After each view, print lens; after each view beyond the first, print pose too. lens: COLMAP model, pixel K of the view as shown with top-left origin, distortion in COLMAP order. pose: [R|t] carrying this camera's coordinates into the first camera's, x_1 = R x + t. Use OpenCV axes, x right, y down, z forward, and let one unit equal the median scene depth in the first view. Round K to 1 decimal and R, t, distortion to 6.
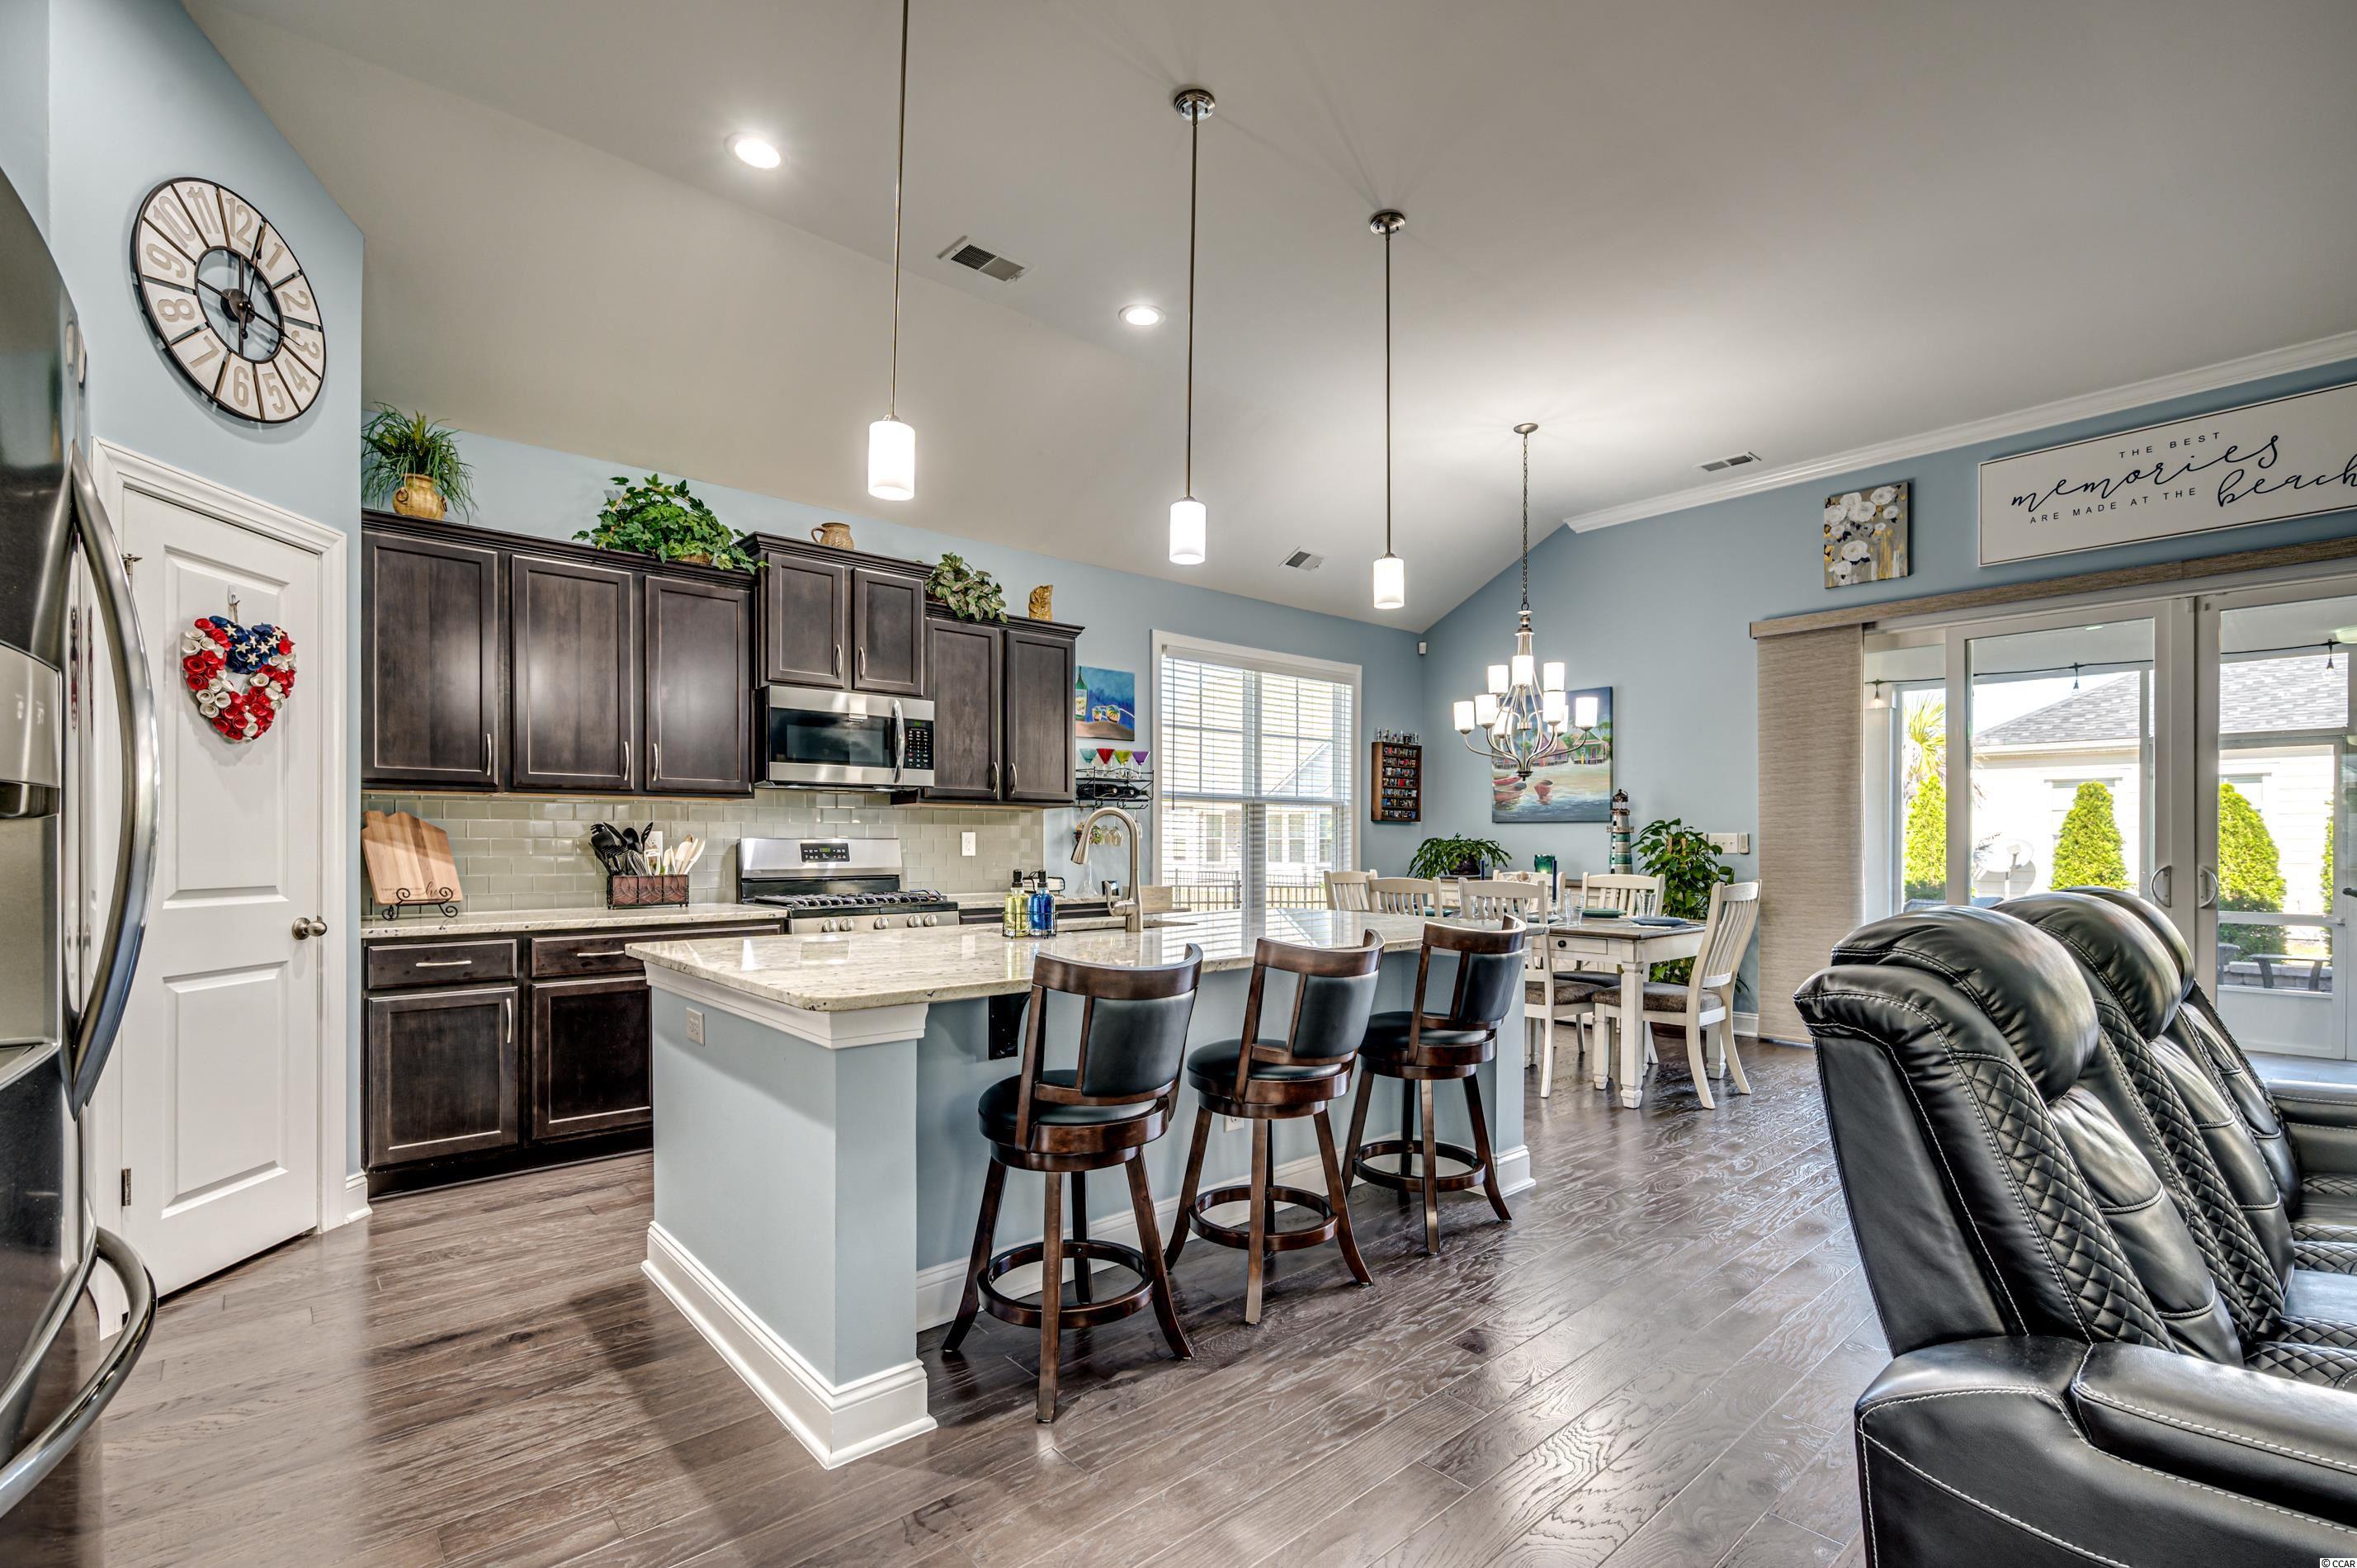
lens RADIAL K [[1059.9, 0, 1184.8], [0, 1059.9, 841.2], [0, 0, 1]] dist [-0.001385, 0.000078]
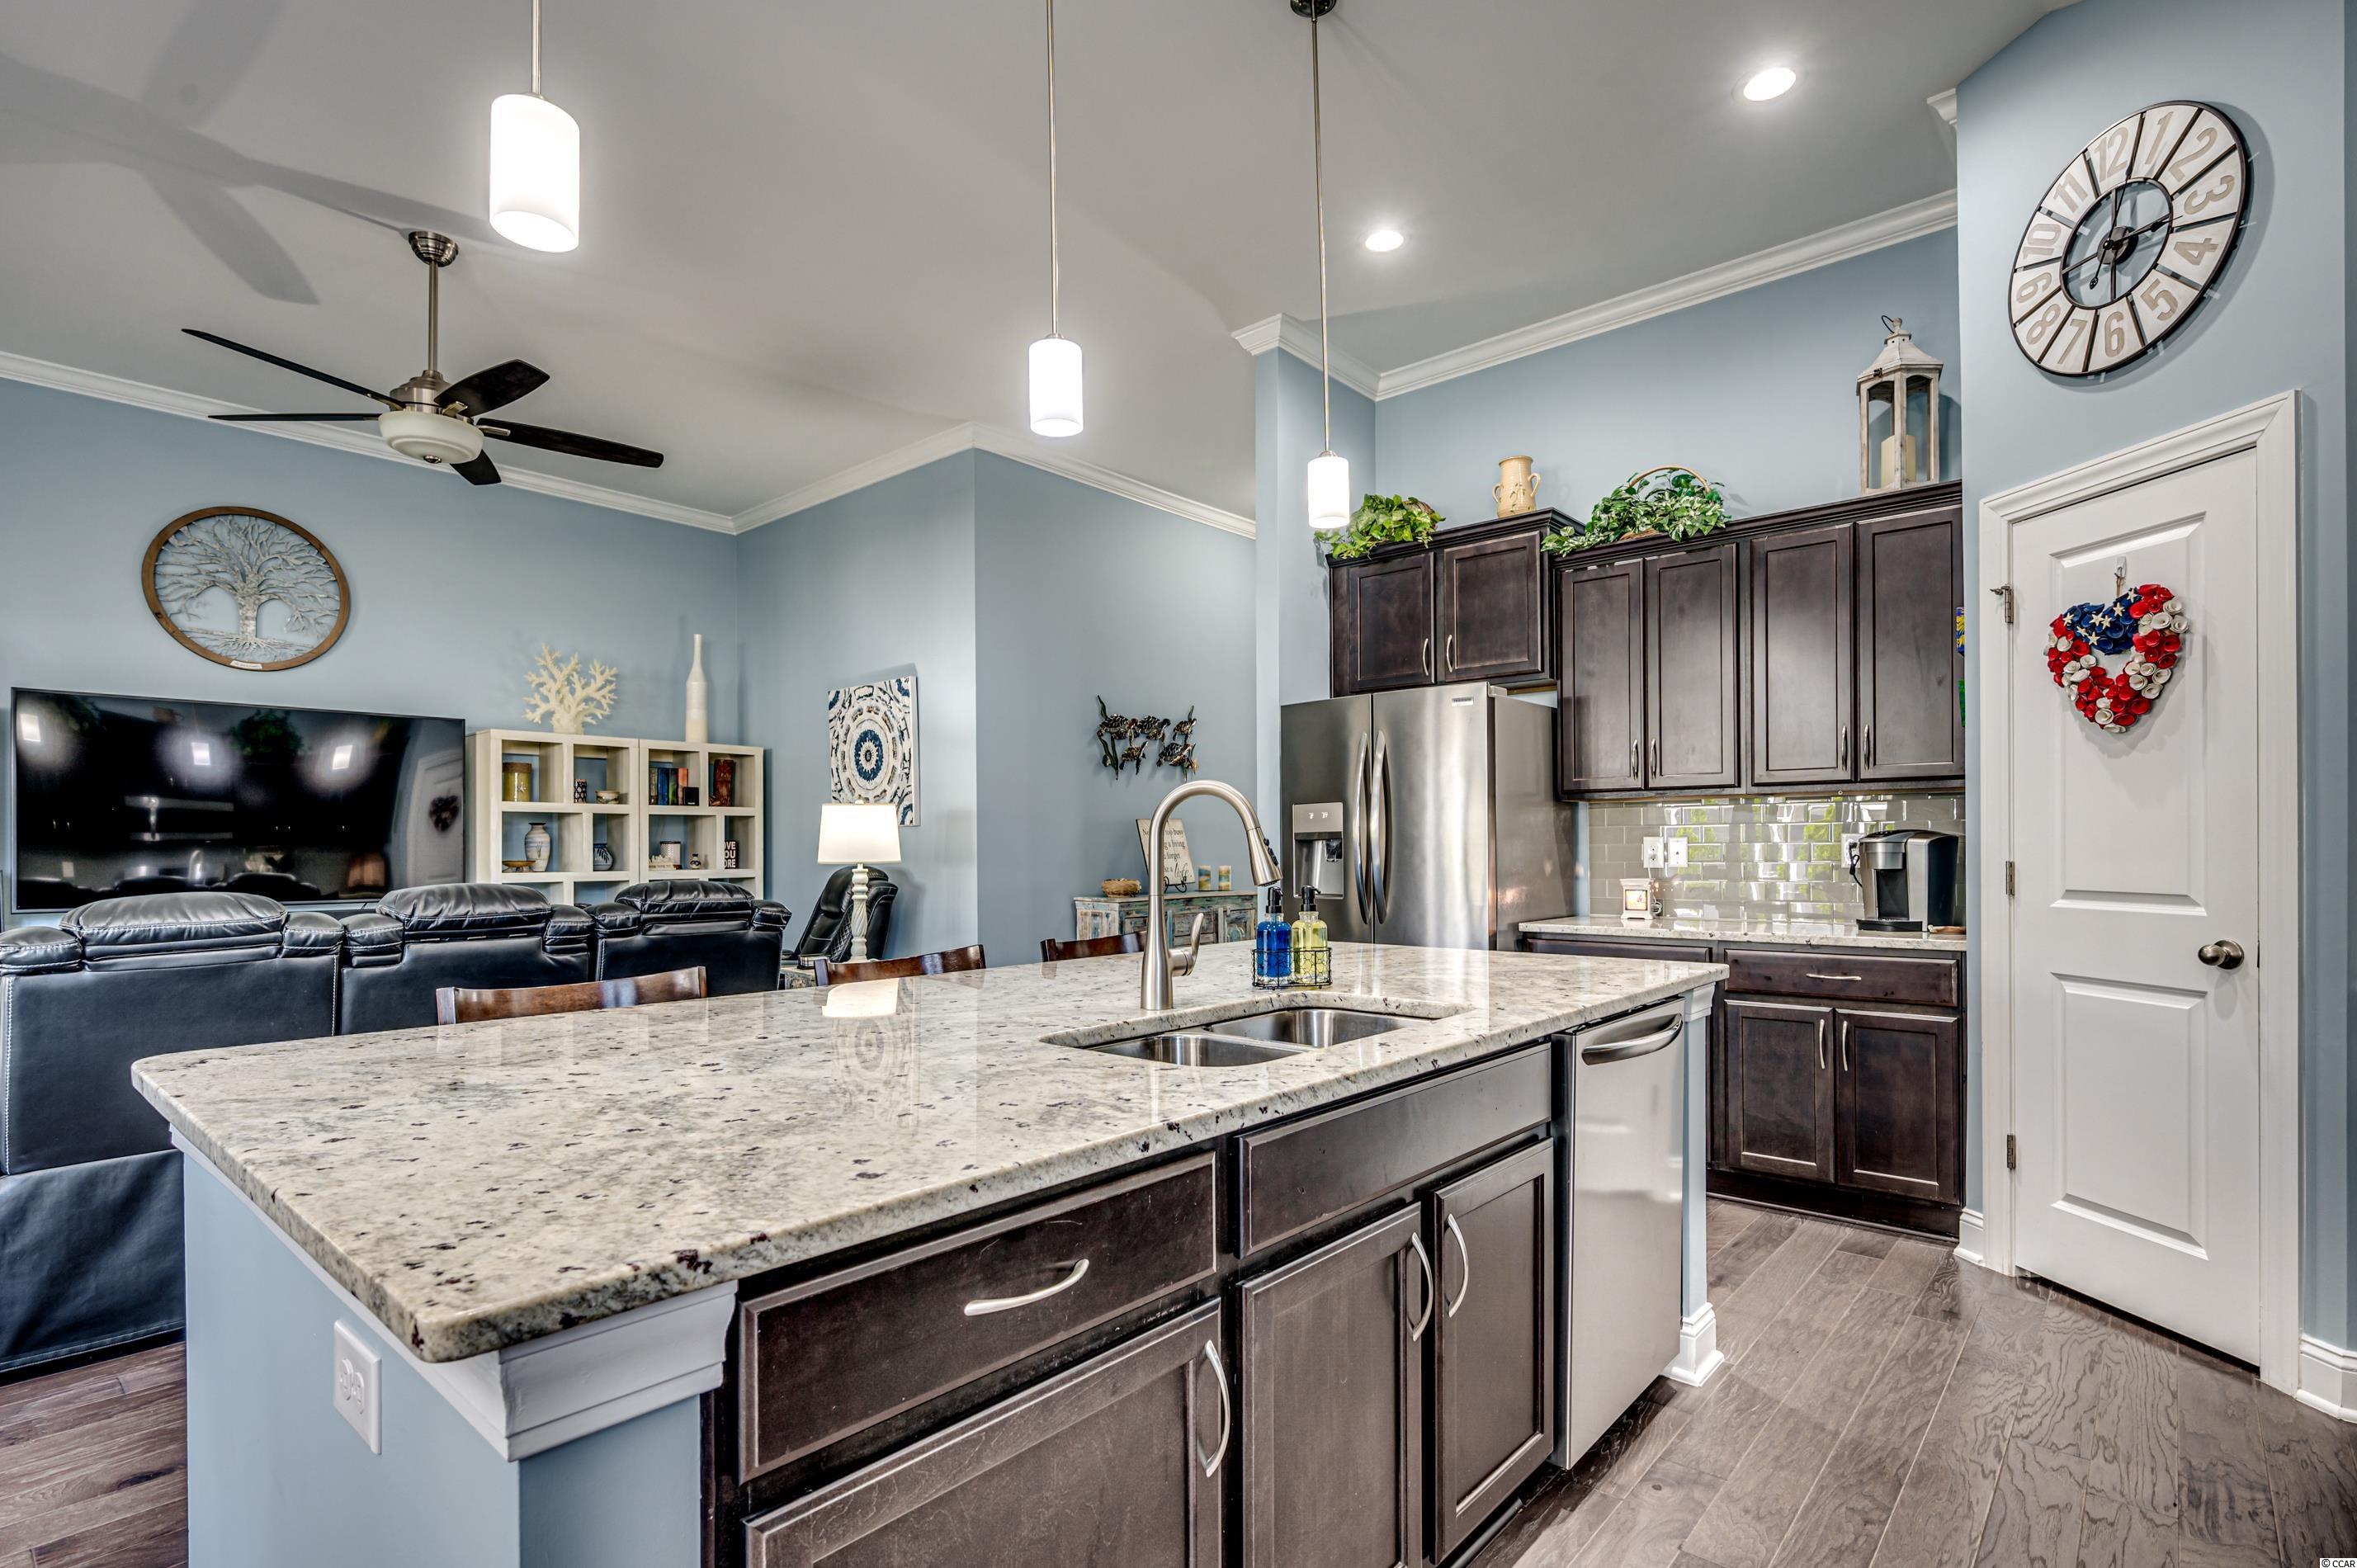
lens RADIAL K [[1141.9, 0, 1190.9], [0, 1141.9, 847.2], [0, 0, 1]] dist [0.003303, -0.001100]
pose [[-0.992004, 0.002717, -0.126175, 0.004970], [0.002737, 0.999996, 0.000021, 0.001608], [0.126175, -0.000325, -0.992008, 0.893336]]
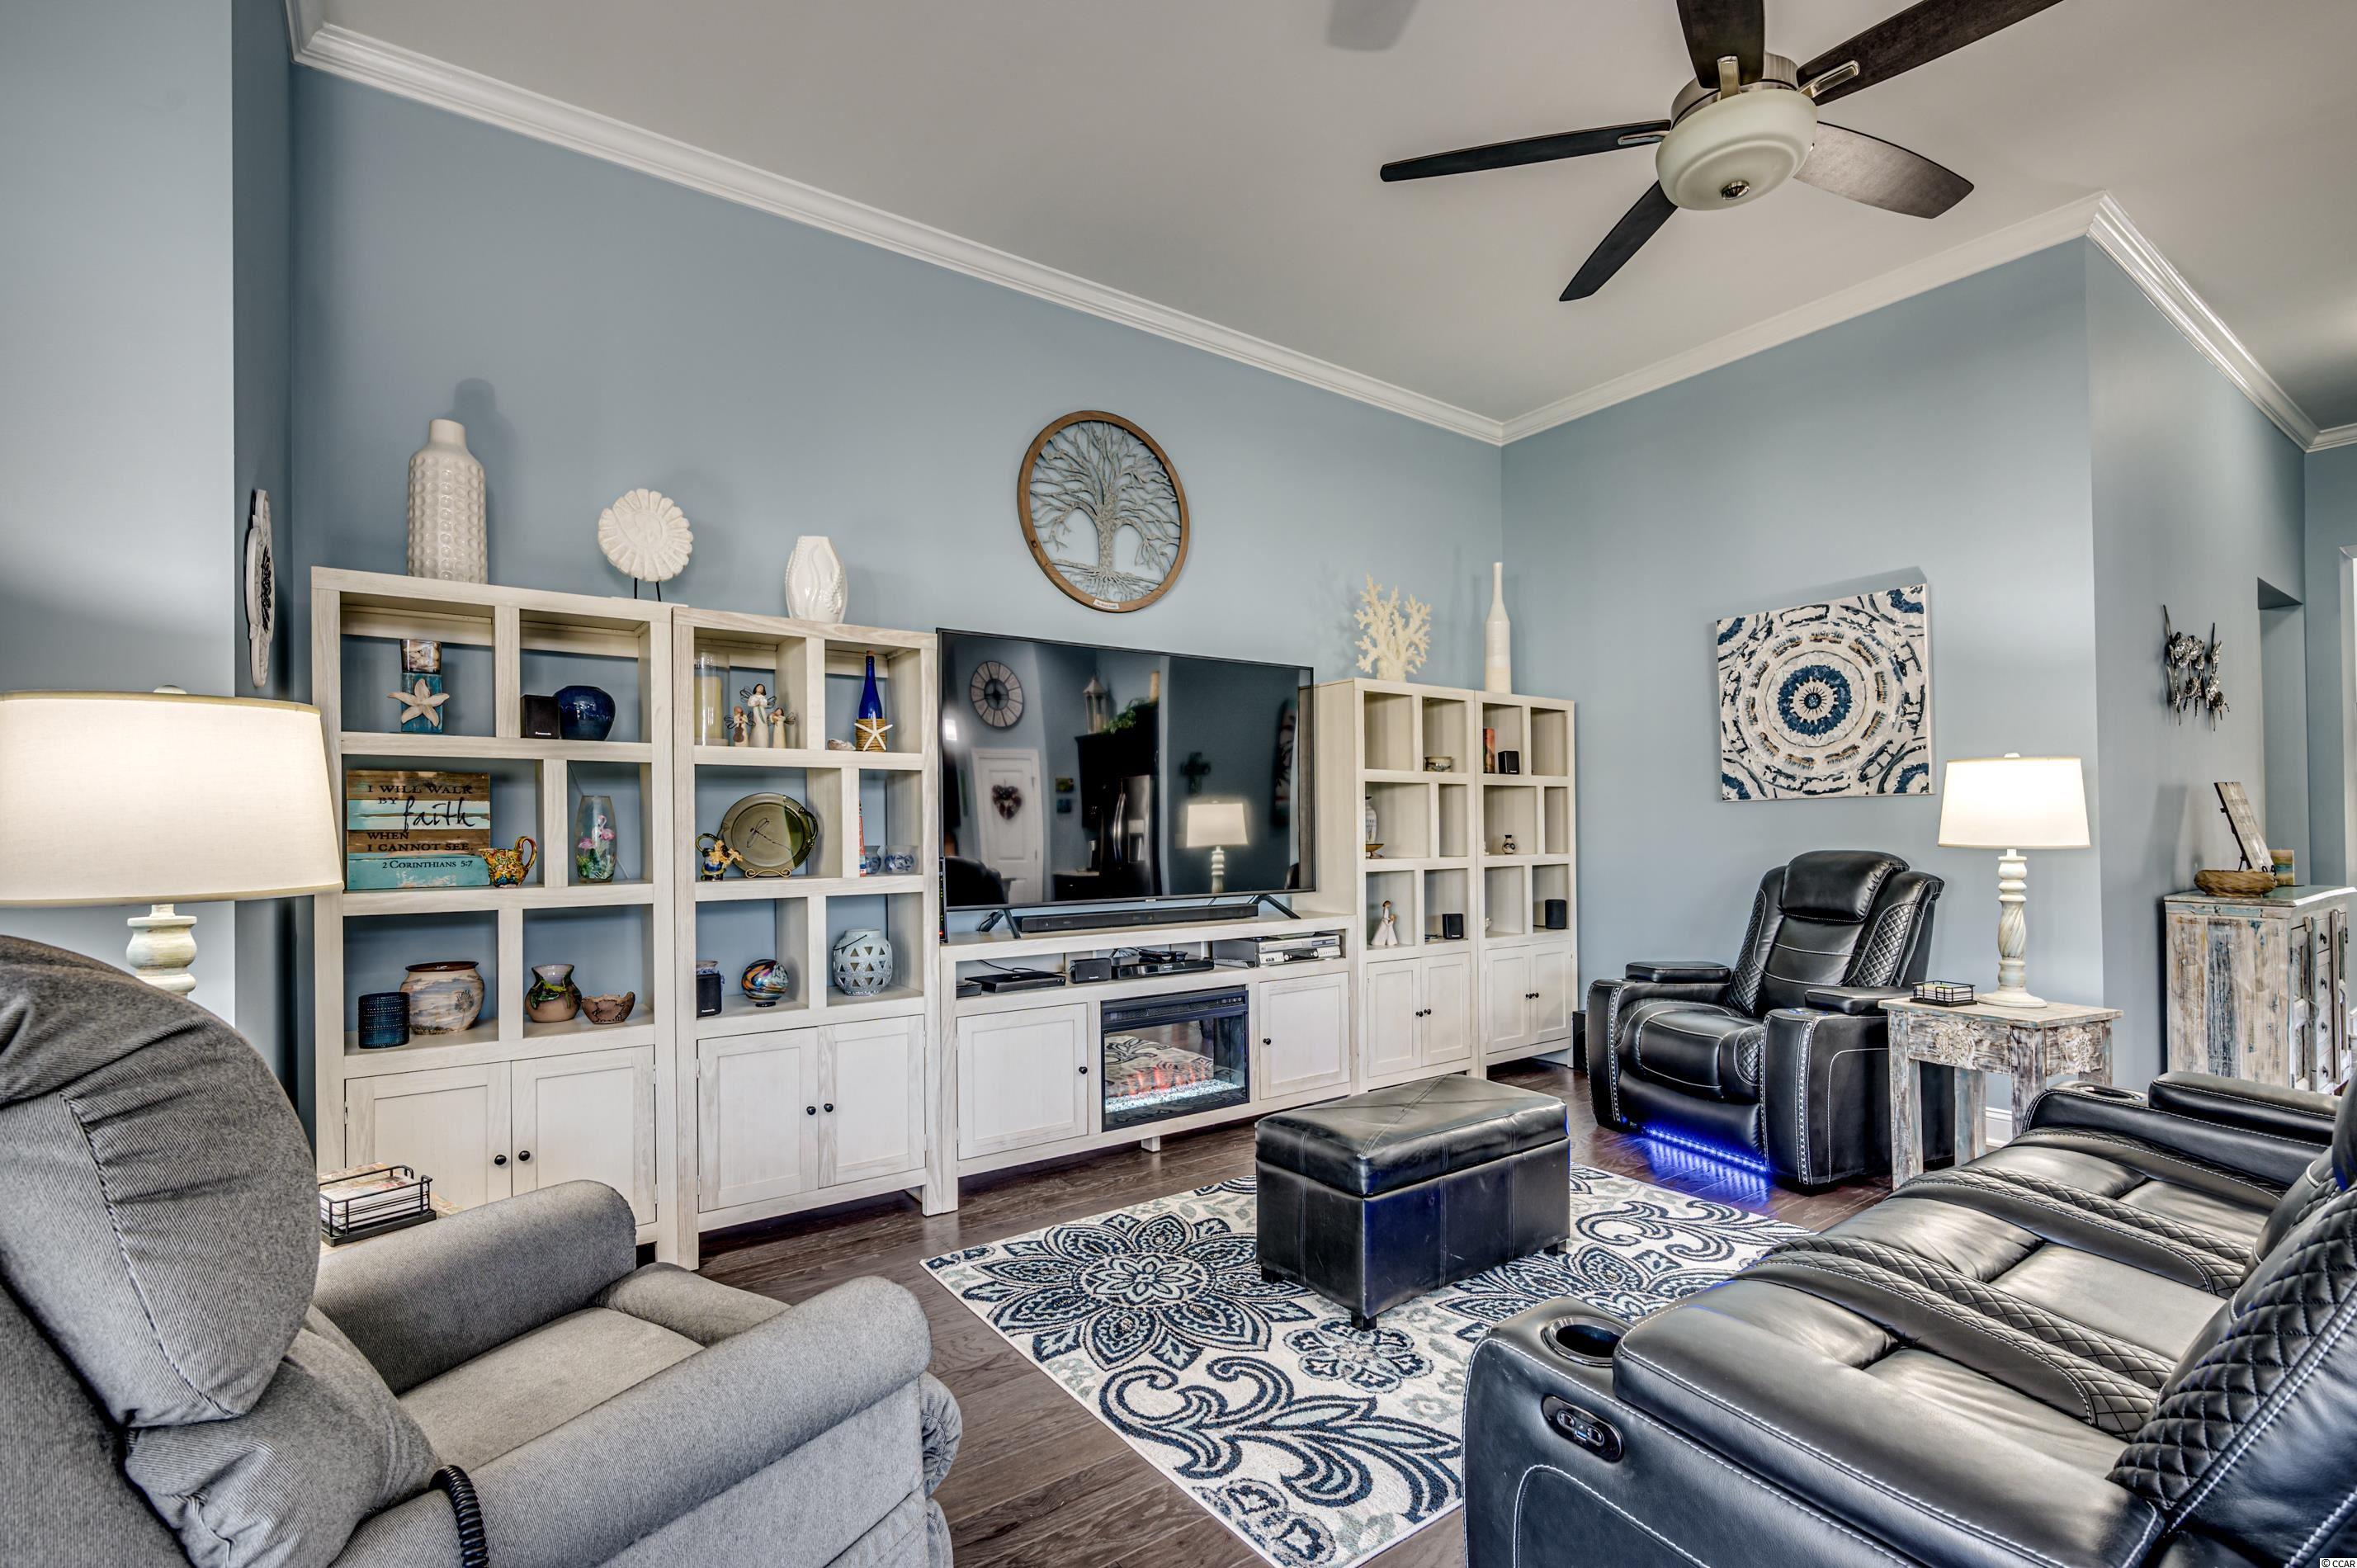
lens RADIAL K [[1059.9, 0, 1191.4], [0, 1059.9, 833.3], [0, 0, 1]] dist [-0.001385, 0.000078]
pose [[-0.995356, 0.007308, 0.095989, 0.529788], [0.007576, 0.999968, 0.002420, 0.001971], [-0.095969, 0.003136, -0.995379, 0.565707]]
